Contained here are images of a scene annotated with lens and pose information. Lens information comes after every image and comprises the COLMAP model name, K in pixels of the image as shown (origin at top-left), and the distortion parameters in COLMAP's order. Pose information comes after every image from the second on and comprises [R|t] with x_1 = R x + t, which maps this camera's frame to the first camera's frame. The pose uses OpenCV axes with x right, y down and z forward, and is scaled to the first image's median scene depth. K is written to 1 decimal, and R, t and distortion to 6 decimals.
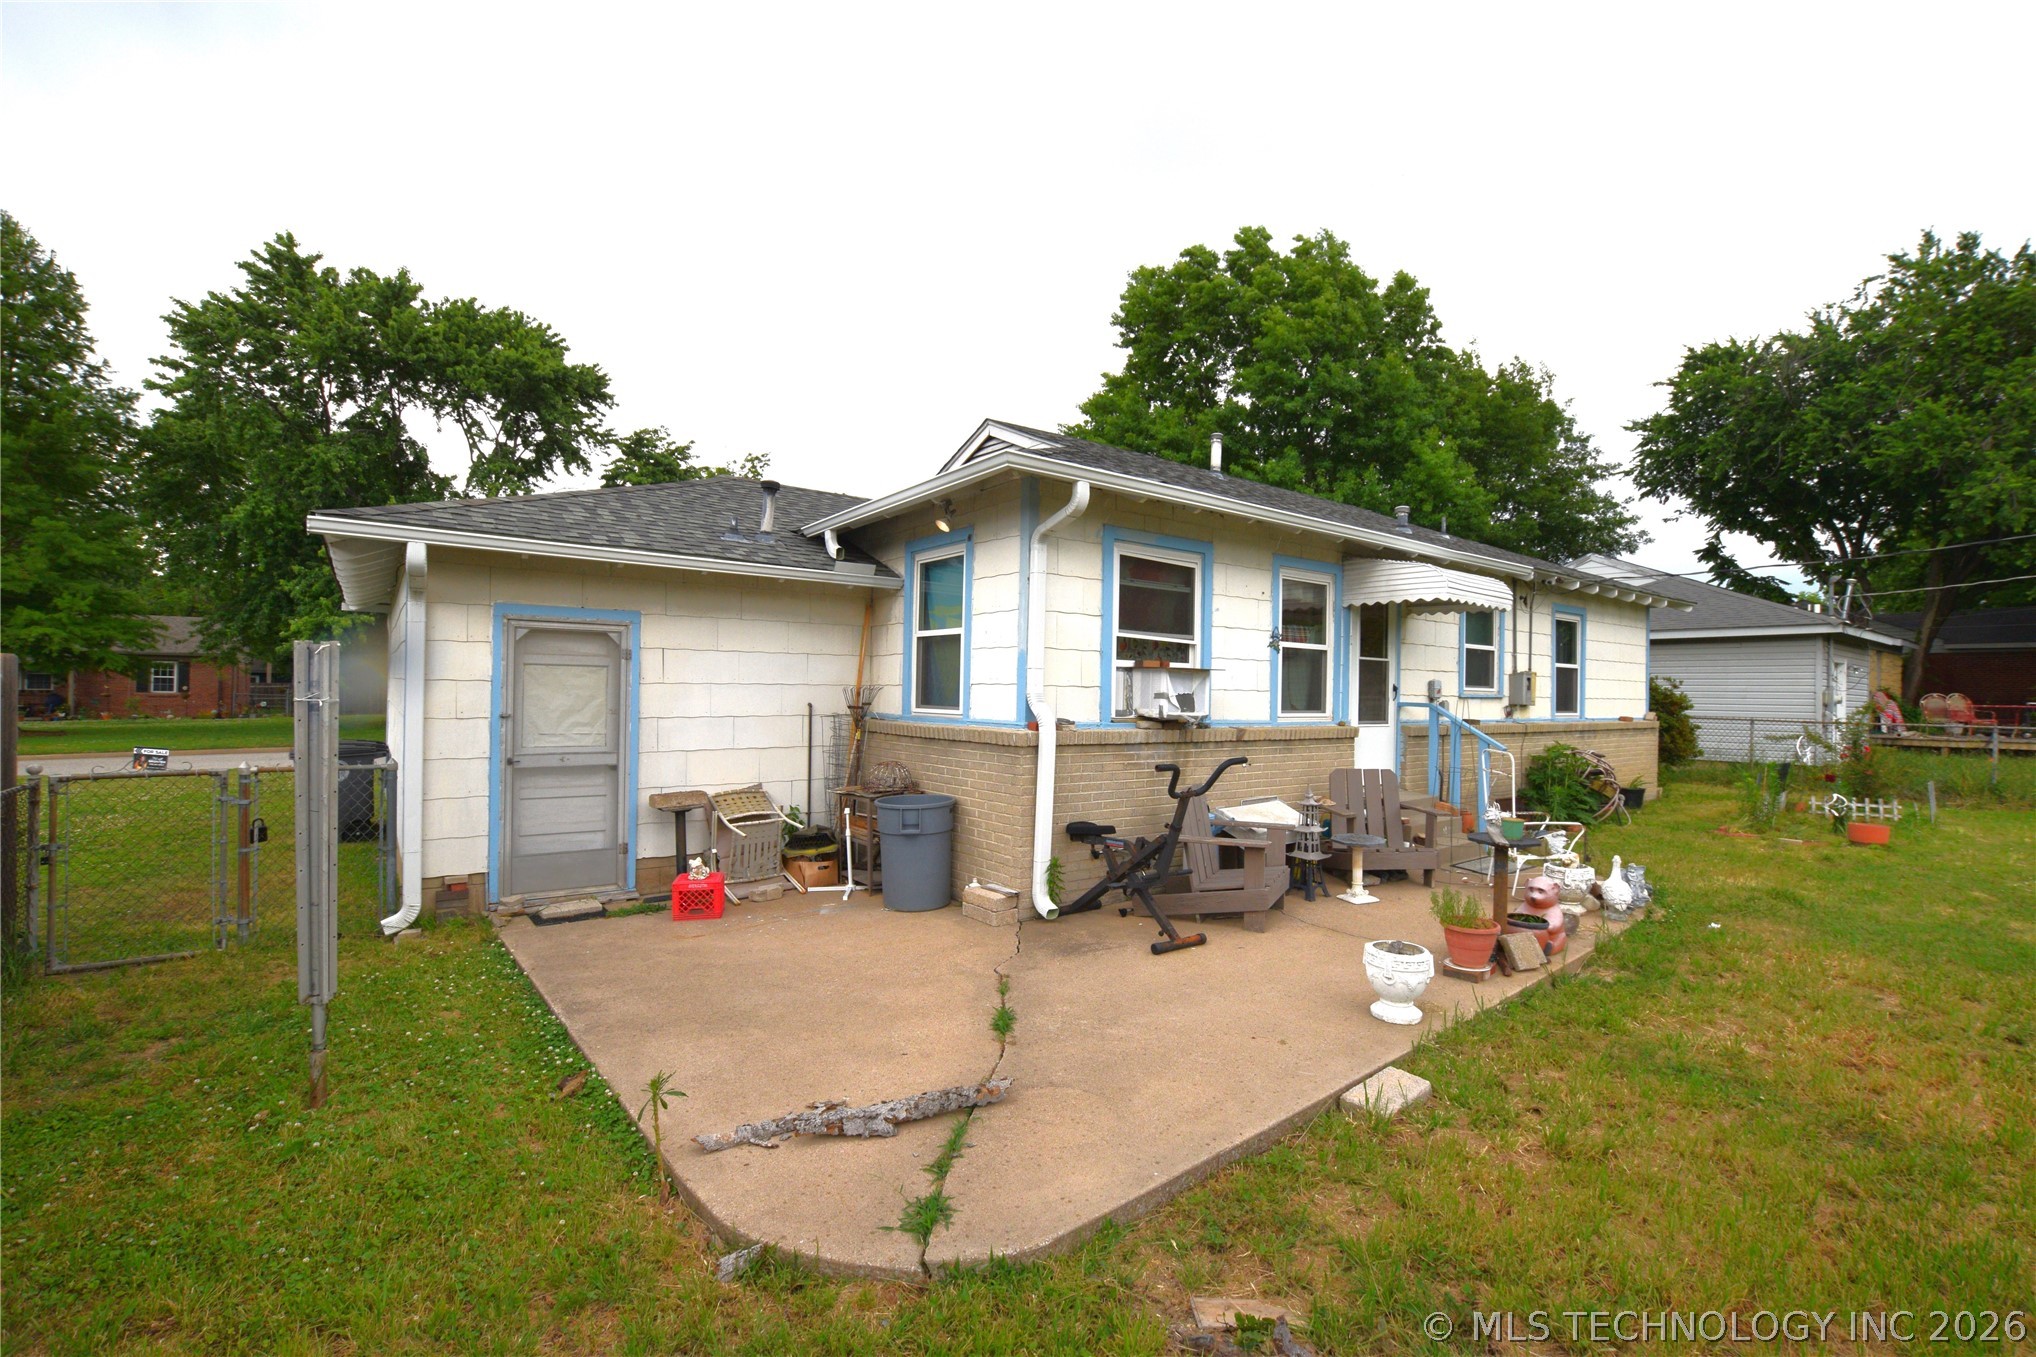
lens RADIAL K [[889.2, 0, 1017.8], [0, 889.2, 681.5], [0, 0, 1]] dist [-0.022724, 0.001355]
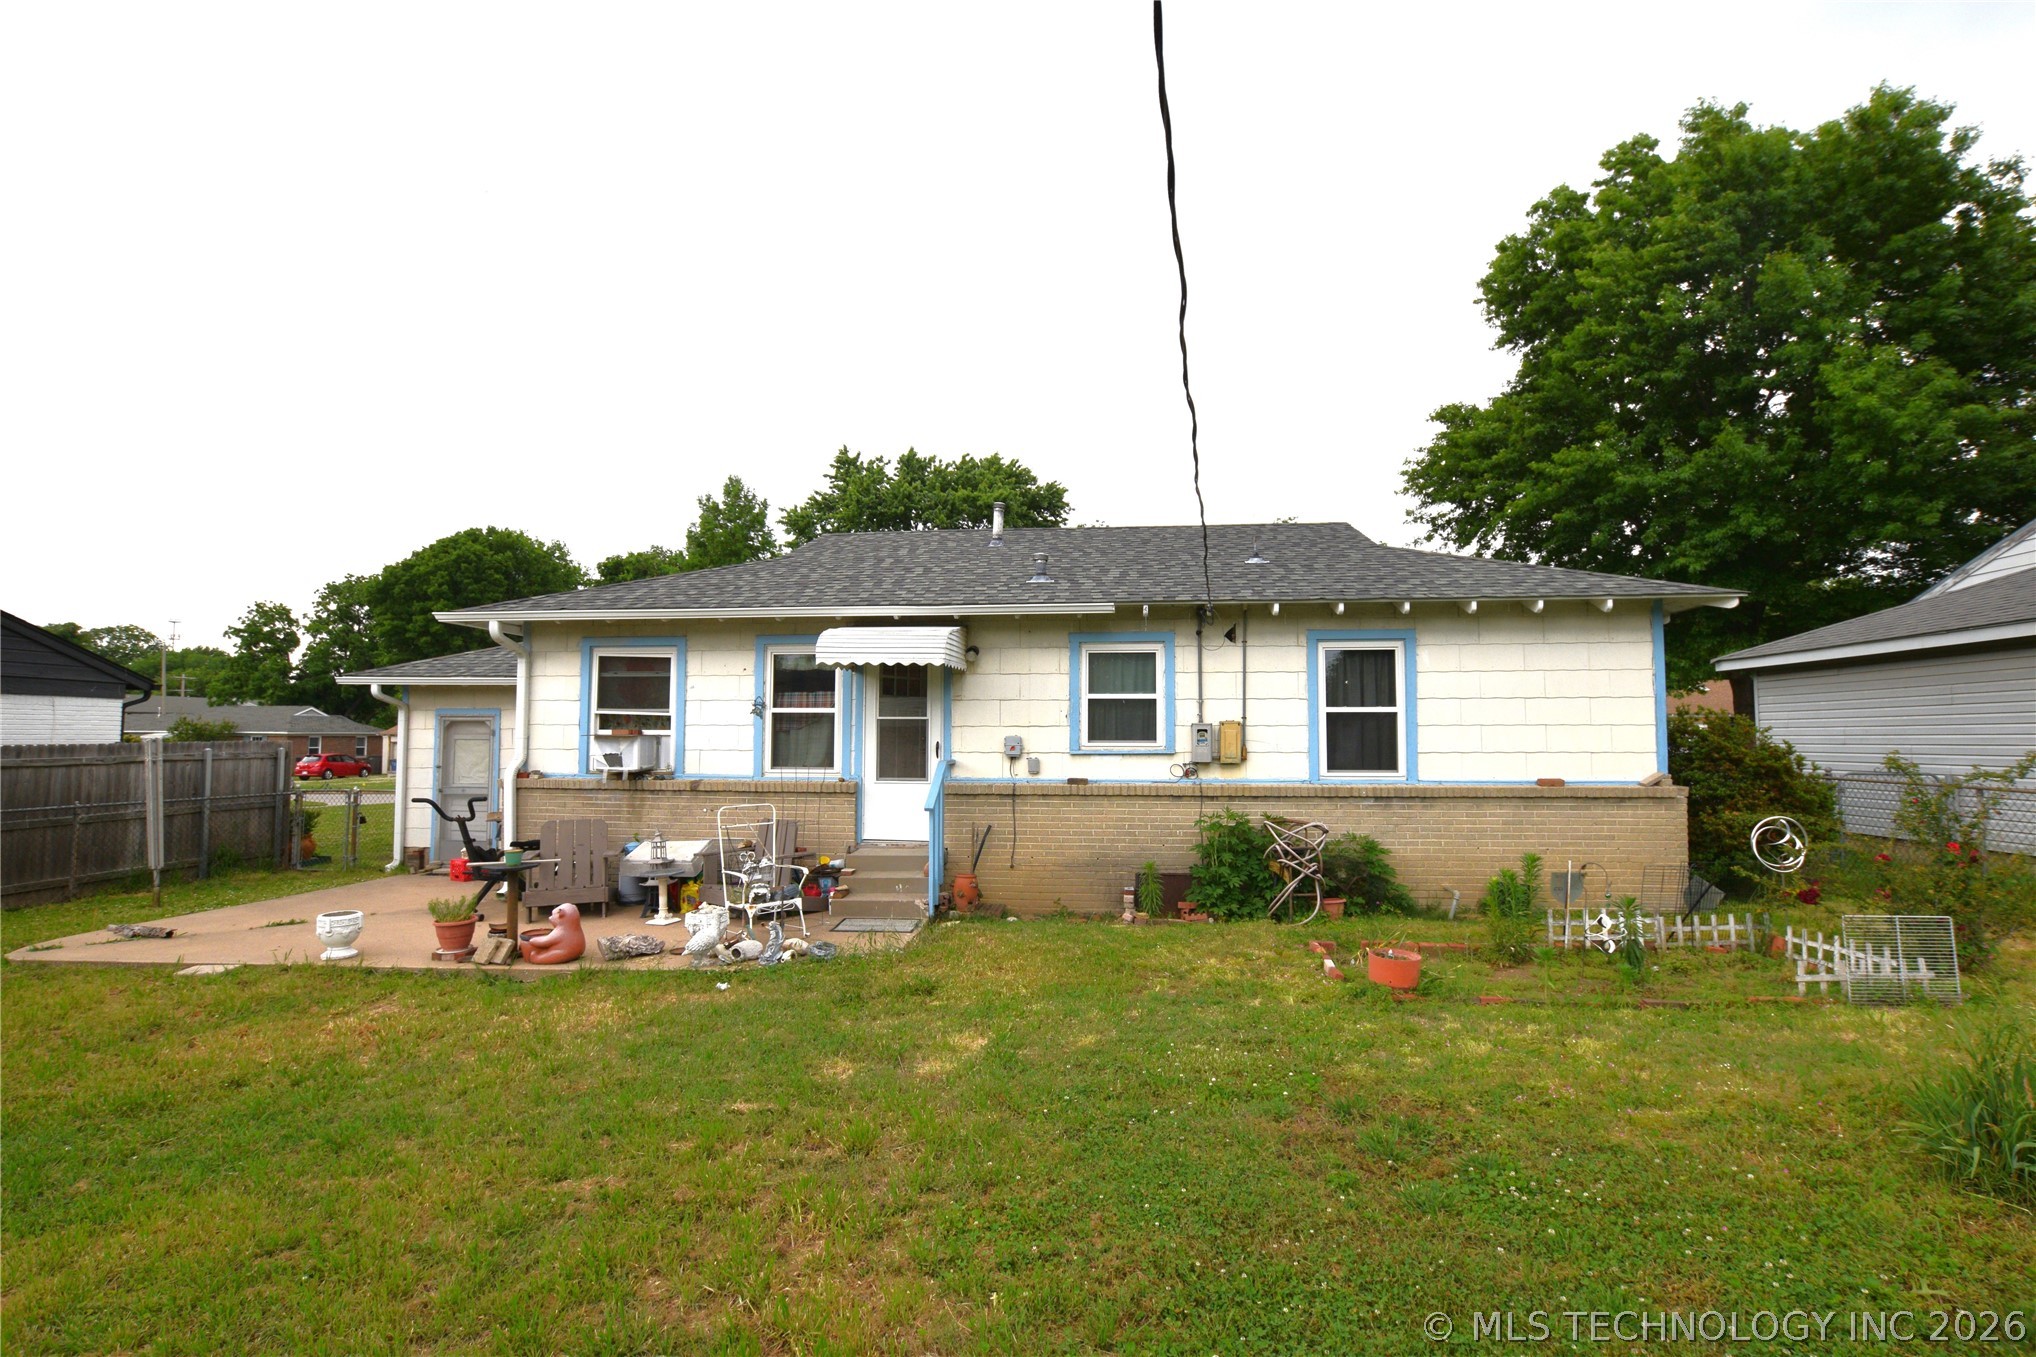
lens RADIAL K [[889.2, 0, 1018.8], [0, 889.2, 679.0], [0, 0, 1]] dist [-0.022724, 0.001355]
pose [[0.730027, -0.062566, -0.680548, 1.295504], [0.017219, 0.997168, -0.073204, 0.008133], [0.683201, 0.041723, 0.729037, 0.349421]]
